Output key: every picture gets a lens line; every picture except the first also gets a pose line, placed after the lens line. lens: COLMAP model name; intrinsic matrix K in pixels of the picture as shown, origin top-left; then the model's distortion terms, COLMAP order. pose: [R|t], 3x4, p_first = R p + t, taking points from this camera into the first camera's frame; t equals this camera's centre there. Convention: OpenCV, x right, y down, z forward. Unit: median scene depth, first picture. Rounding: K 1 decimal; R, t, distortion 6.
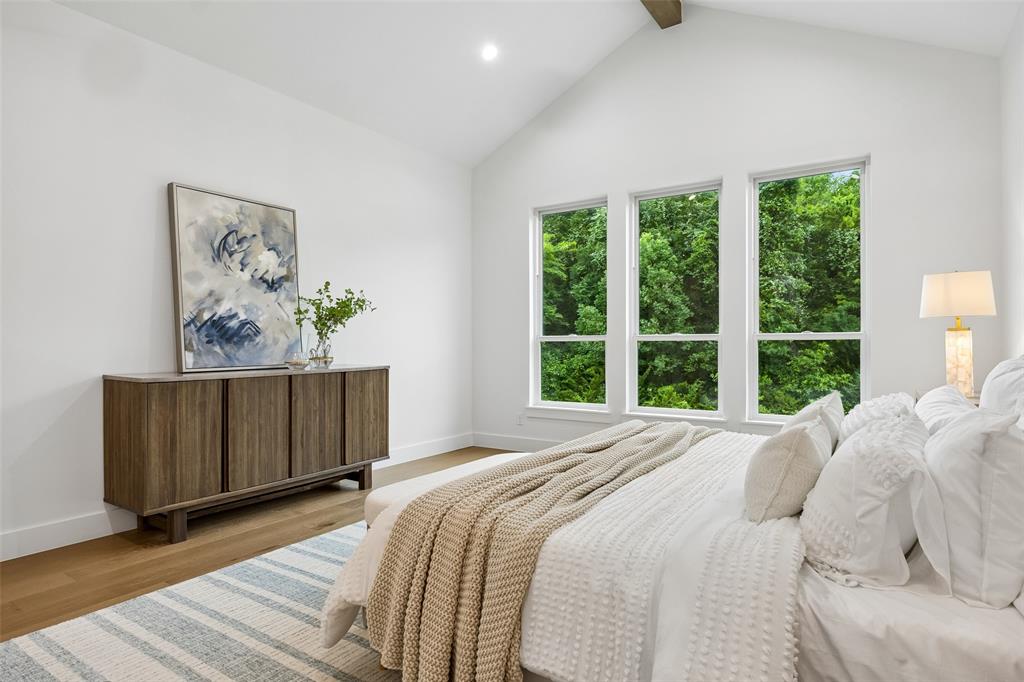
lens RADIAL K [[559.9, 0, 512.7], [0, 559.9, 340.3], [0, 0, 1]] dist [0.002799, -0.001084]
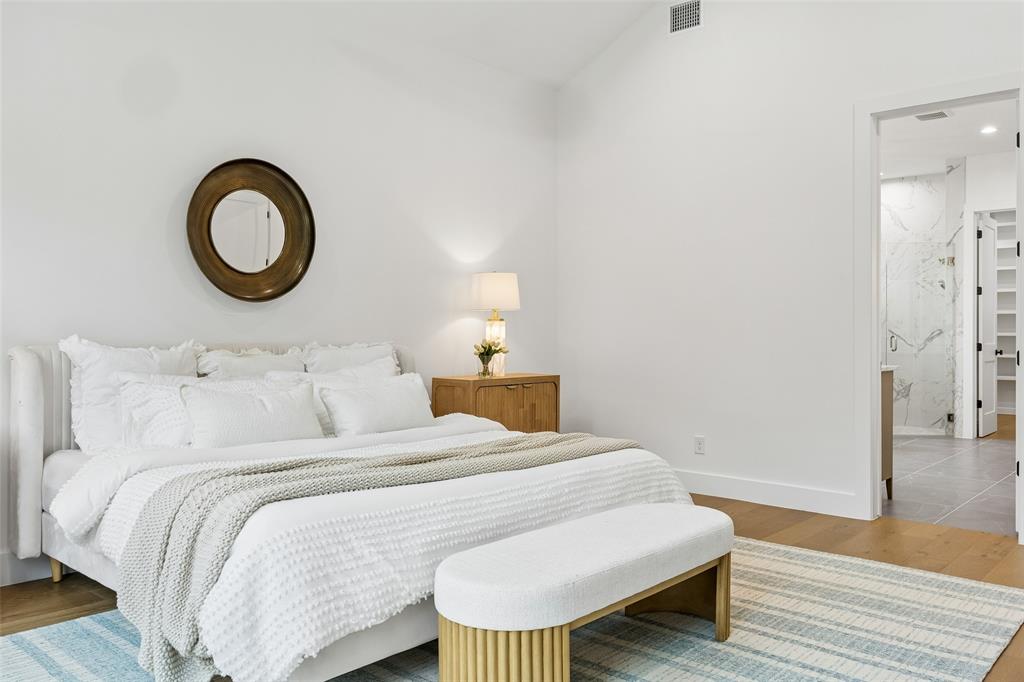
lens RADIAL K [[820.9, 0, 508.0], [0, 820.9, 340.9], [0, 0, 1]] dist [0.002089, -0.002546]
pose [[-0.988961, 0.002858, 0.148147, -0.070914], [0.003027, 0.999995, 0.000917, 0.012965], [-0.148143, 0.001355, -0.988965, 1.316773]]
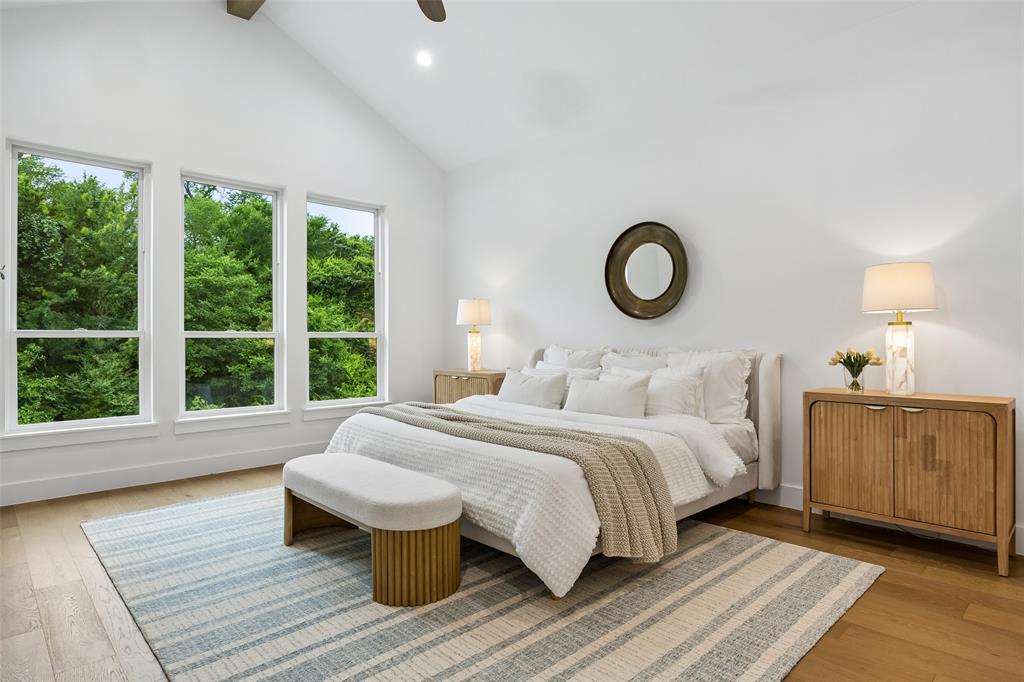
lens RADIAL K [[559.9, 0, 512.7], [0, 559.9, 337.4], [0, 0, 1]] dist [0.002799, -0.001084]
pose [[0.229389, 0.009765, 0.973286, -0.654192], [-0.004653, 0.999949, -0.008935, 0.007179], [-0.973324, -0.002479, 0.229423, 0.361954]]
